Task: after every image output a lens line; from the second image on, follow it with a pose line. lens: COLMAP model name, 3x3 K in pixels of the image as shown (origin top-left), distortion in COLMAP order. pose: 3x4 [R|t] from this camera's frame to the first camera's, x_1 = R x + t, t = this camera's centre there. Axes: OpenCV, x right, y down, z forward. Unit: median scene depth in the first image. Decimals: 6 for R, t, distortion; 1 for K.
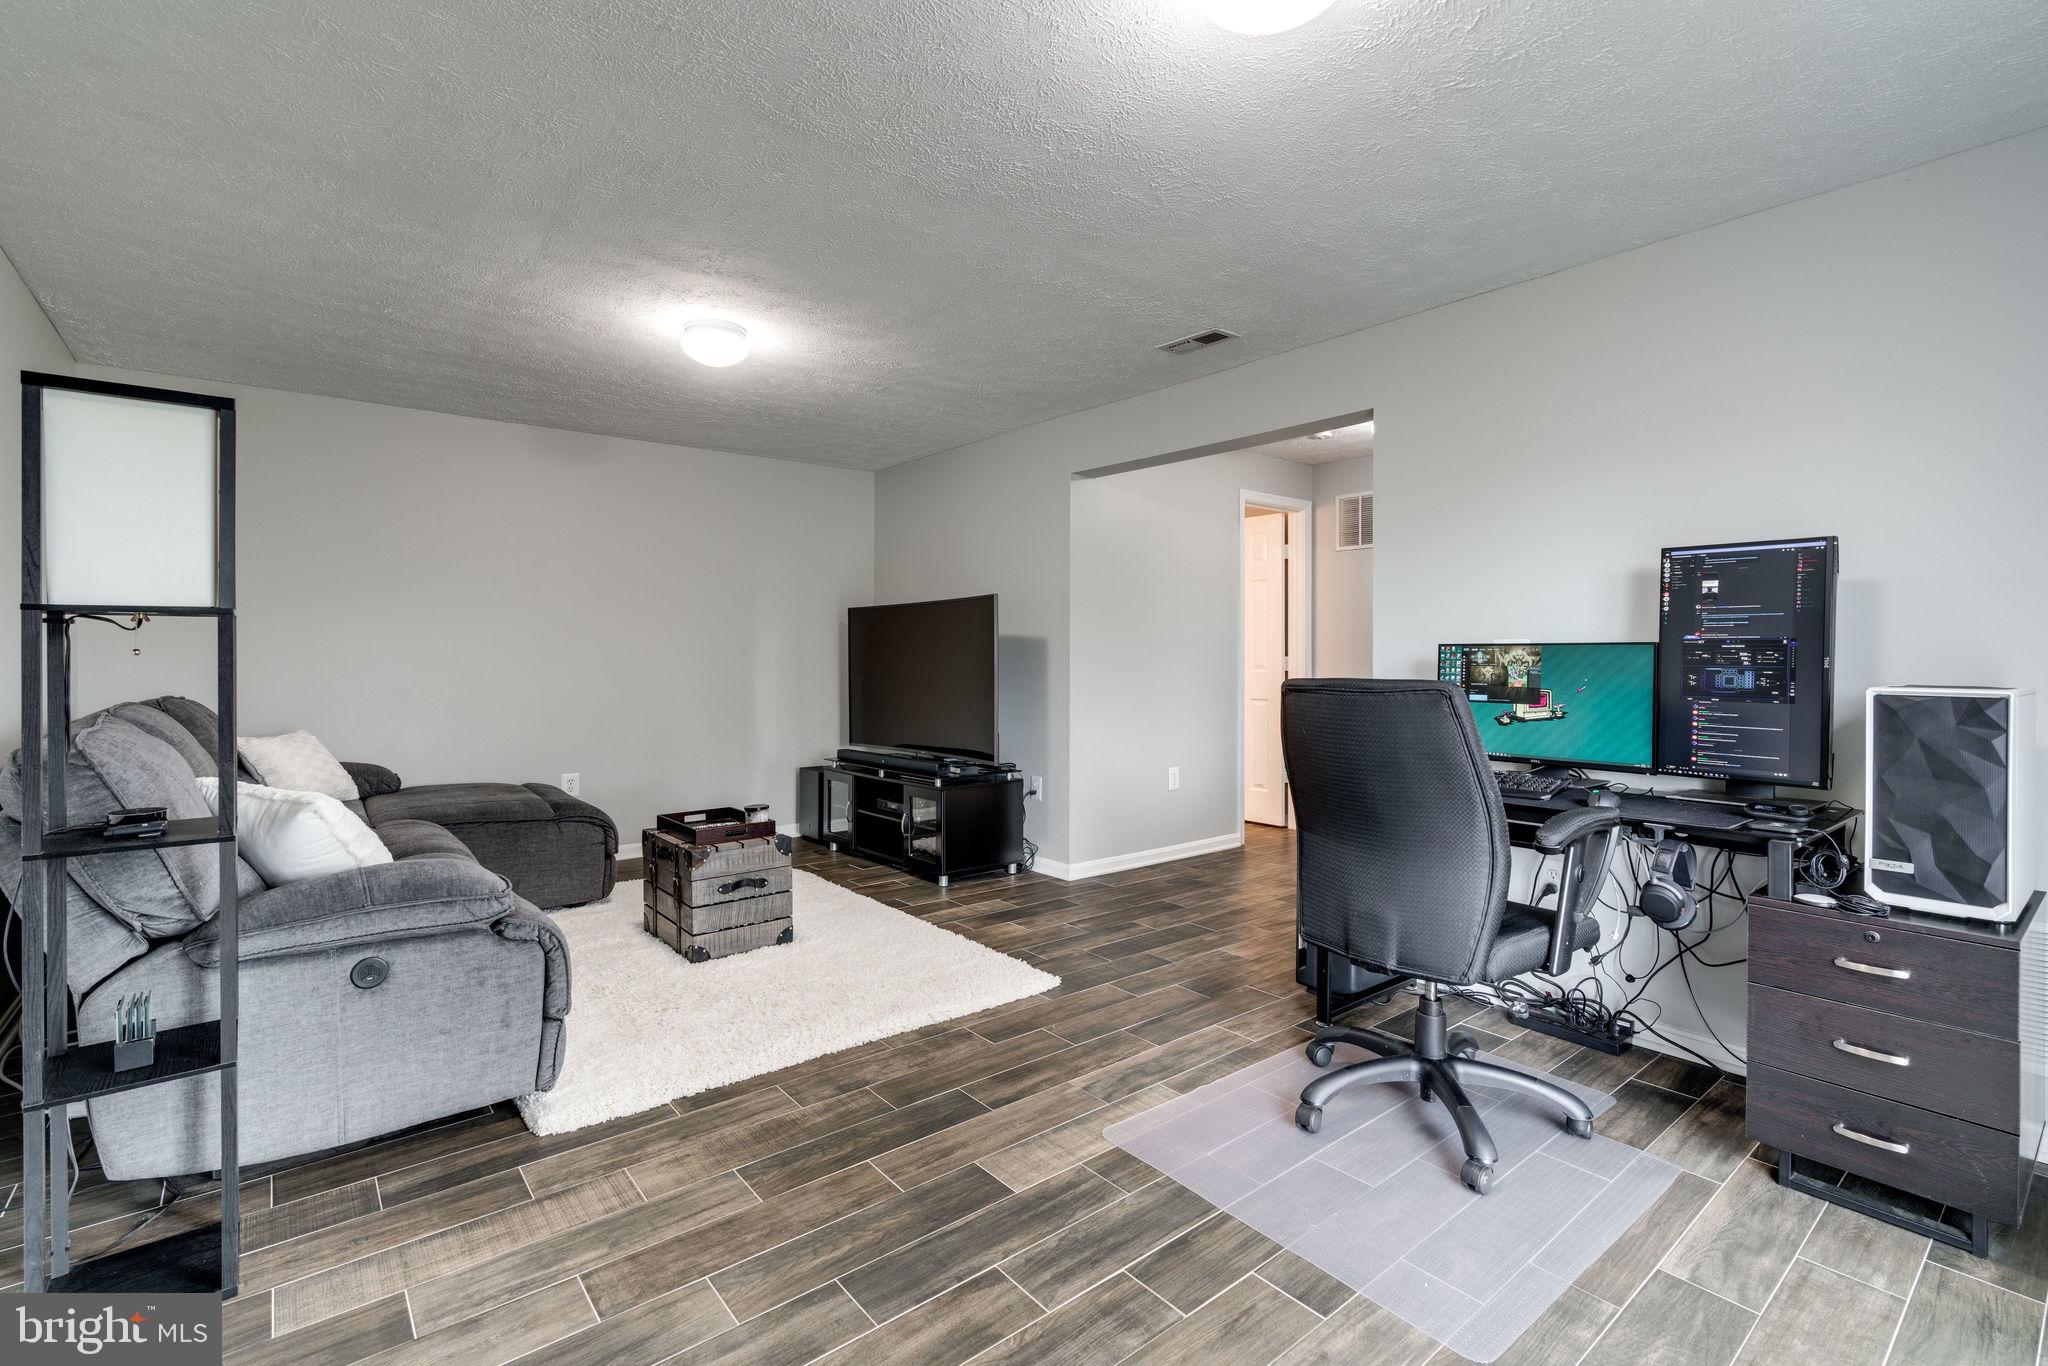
lens RADIAL K [[923.3, 0, 1017.1], [0, 923.3, 663.4], [0, 0, 1]] dist [-0.001001, 0.000890]
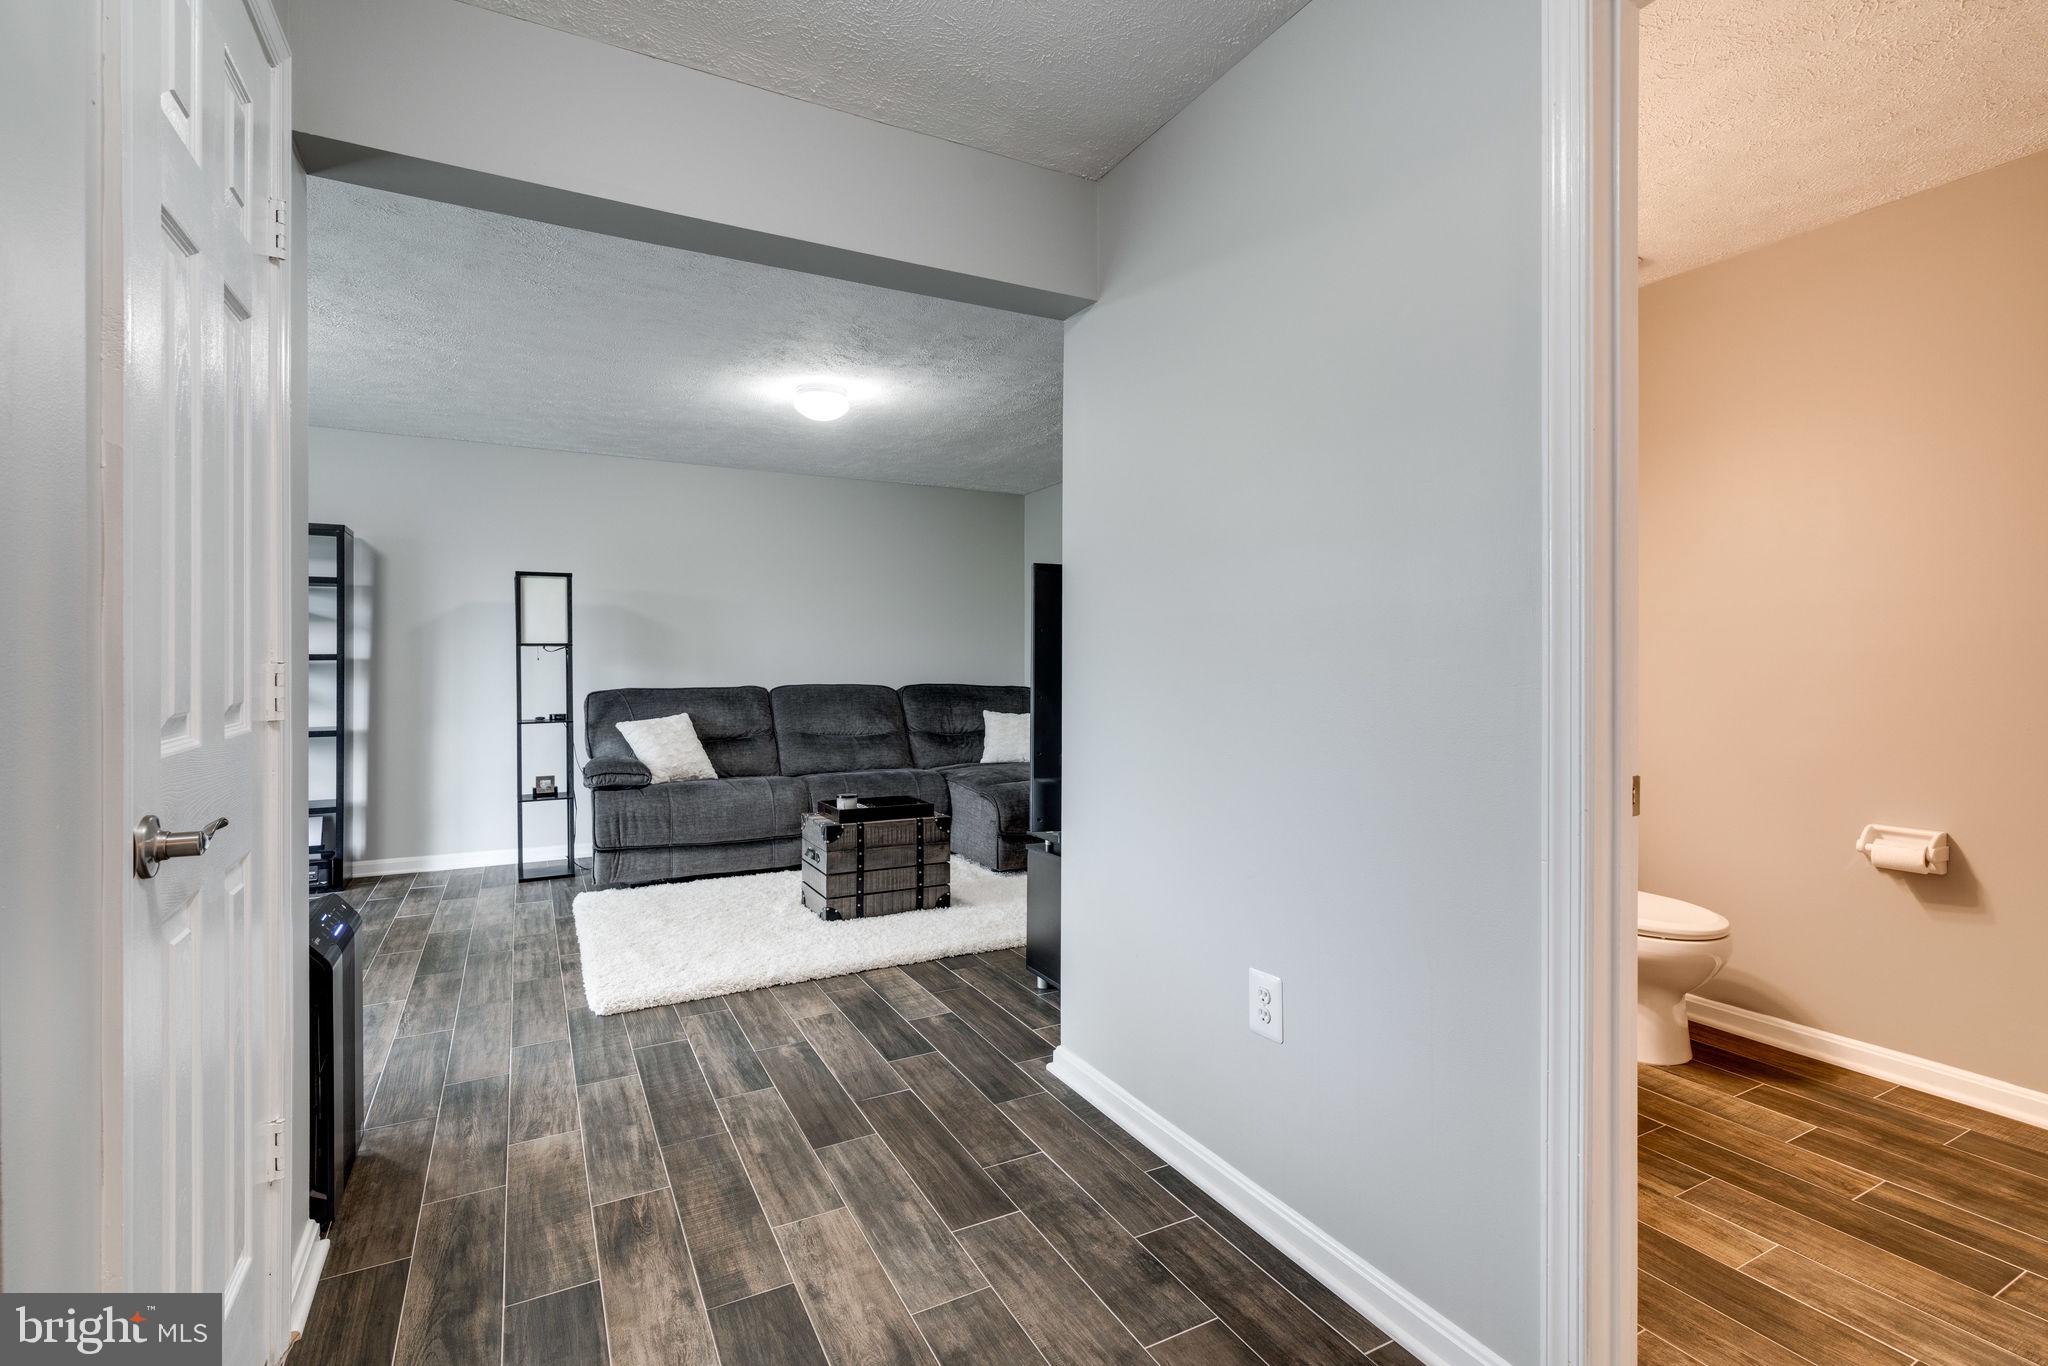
lens RADIAL K [[923.3, 0, 1017.1], [0, 923.3, 663.4], [0, 0, 1]] dist [-0.001001, 0.000890]
pose [[-0.187340, -0.003665, -0.982288, 1.122398], [-0.010985, 0.999938, -0.001636, -0.006868], [0.982234, 0.010484, -0.187368, 2.033693]]
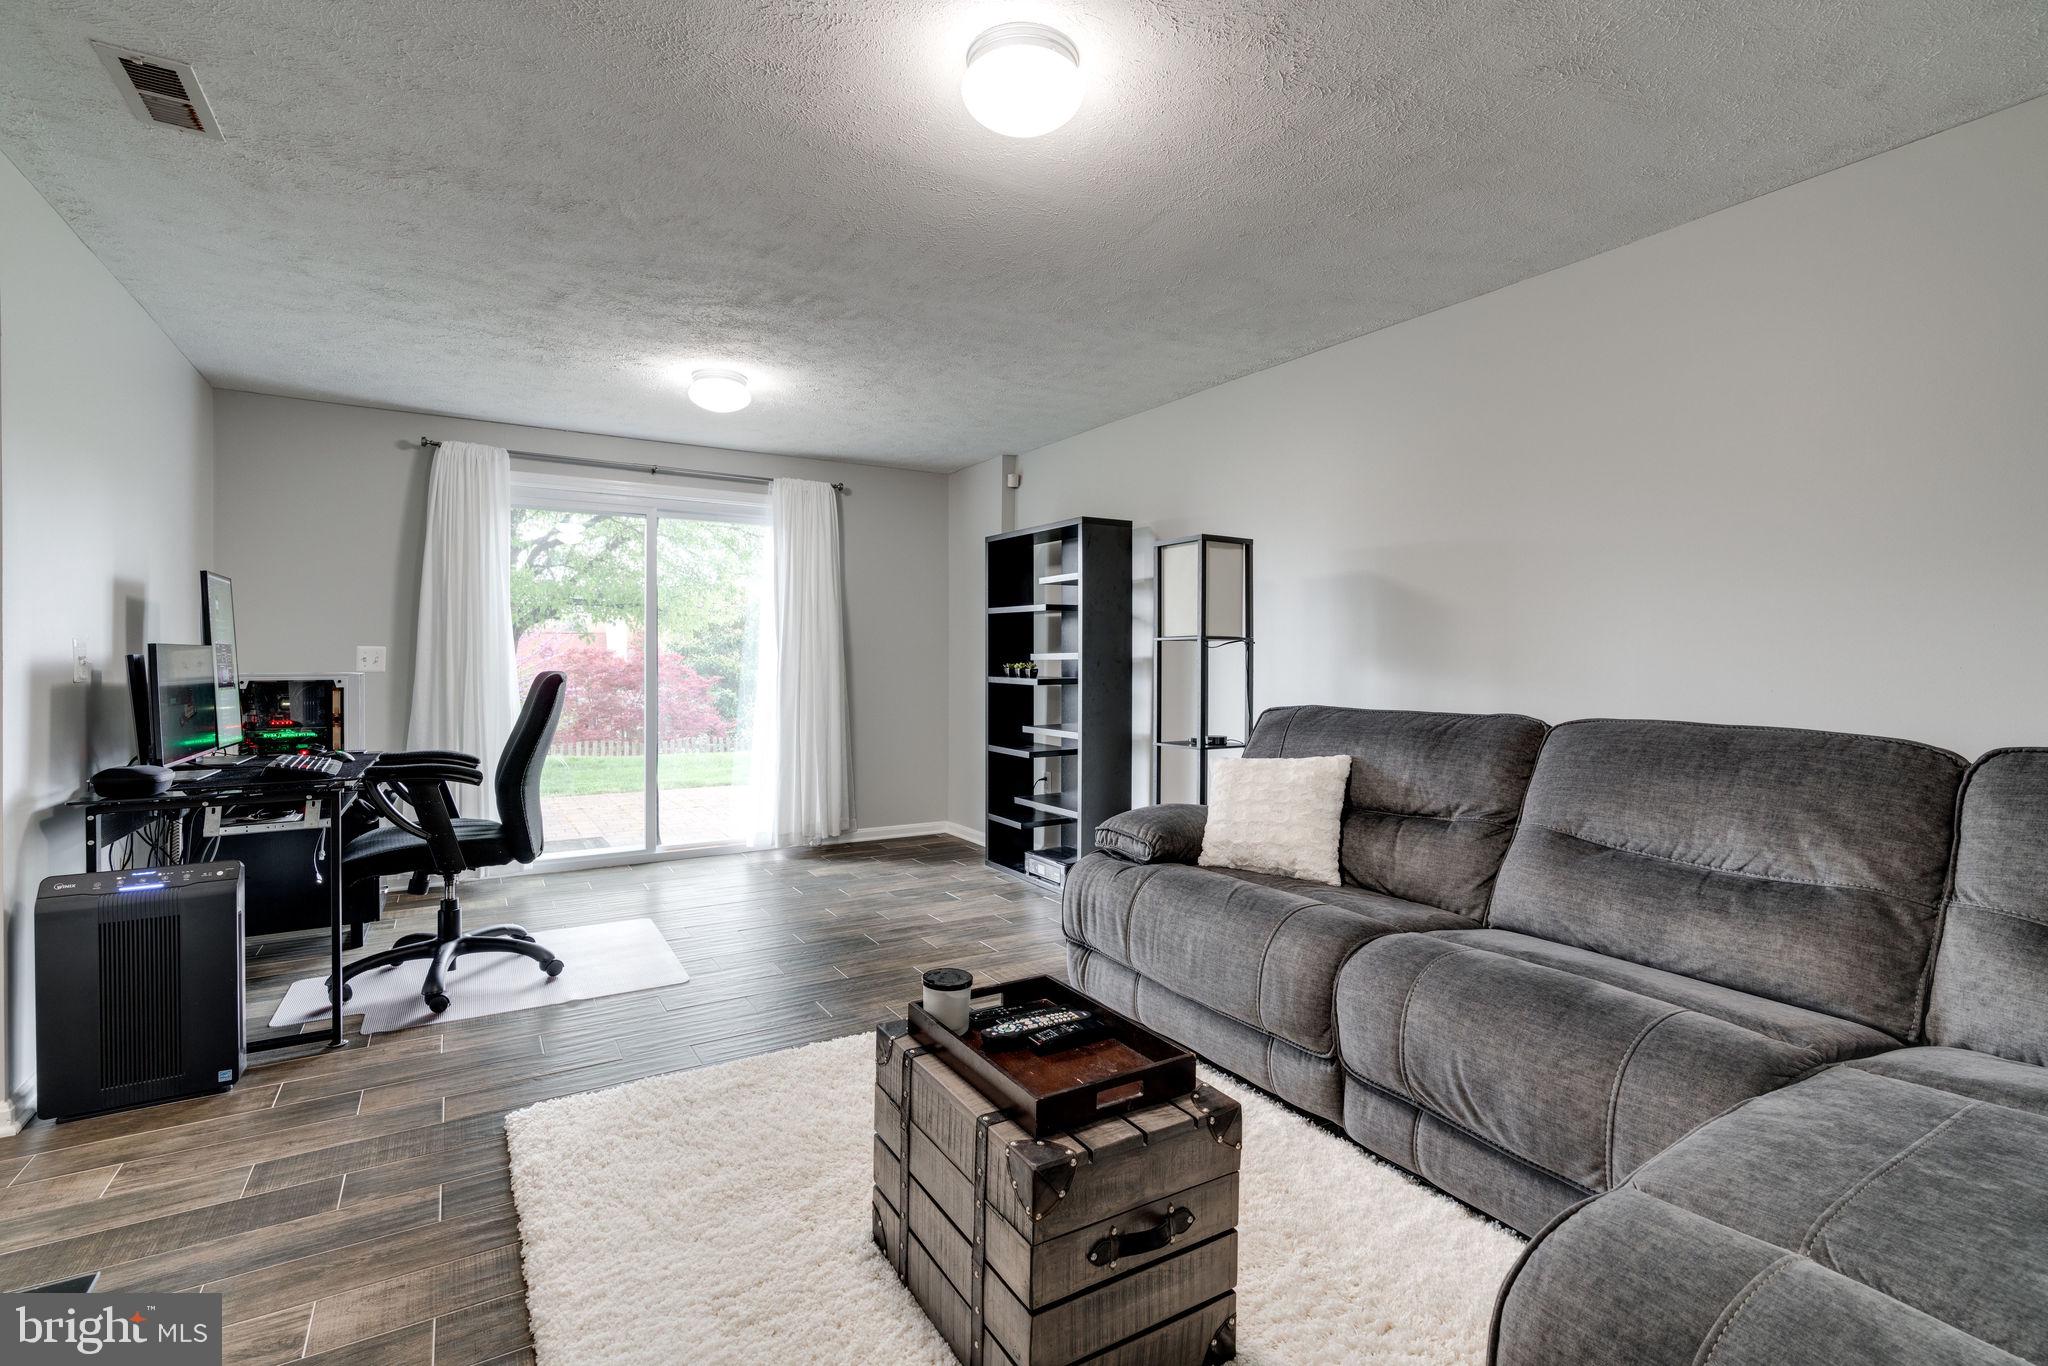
lens RADIAL K [[923.3, 0, 1017.1], [0, 923.3, 663.4], [0, 0, 1]] dist [-0.001001, 0.000890]
pose [[-0.990089, -0.009257, 0.140138, -0.557637], [-0.006875, 0.999824, 0.017473, -0.021881], [-0.140275, 0.016336, -0.989978, 2.112072]]
